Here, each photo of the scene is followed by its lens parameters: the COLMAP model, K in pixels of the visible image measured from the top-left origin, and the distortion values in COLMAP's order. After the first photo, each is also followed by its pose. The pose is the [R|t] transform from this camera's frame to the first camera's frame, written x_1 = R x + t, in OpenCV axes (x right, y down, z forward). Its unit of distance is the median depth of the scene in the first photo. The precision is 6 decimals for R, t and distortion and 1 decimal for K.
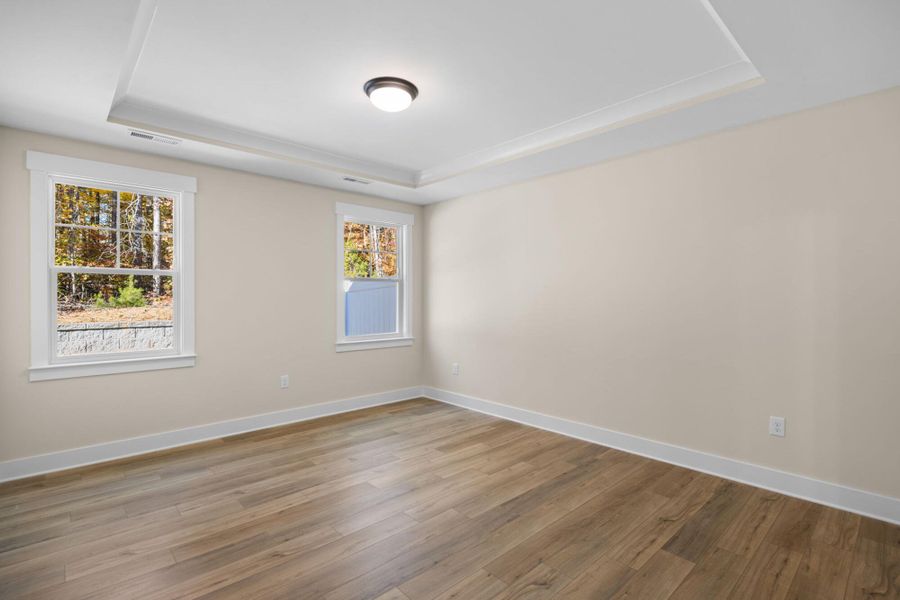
lens RADIAL K [[403.2, 0, 450.0], [0, 403.2, 300.0], [0, 0, 1]] dist [0.002825, -0.000264]
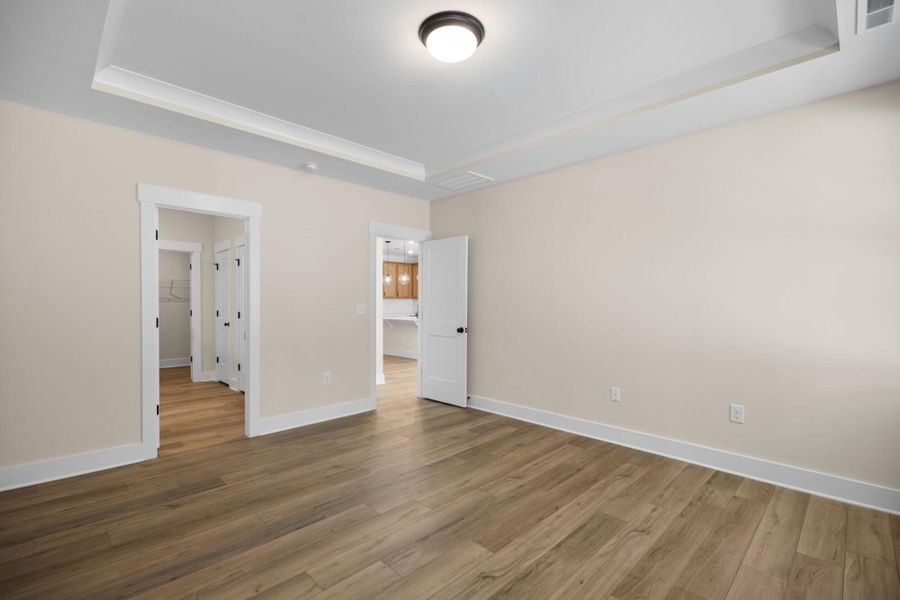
lens RADIAL K [[403.2, 0, 450.0], [0, 403.2, 300.0], [0, 0, 1]] dist [0.002825, -0.000264]
pose [[-0.999387, -0.000829, -0.035007, -0.121812], [-0.000829, 1.000000, -0.000007, 0.020448], [0.035007, 0.000022, -0.999387, 1.920746]]
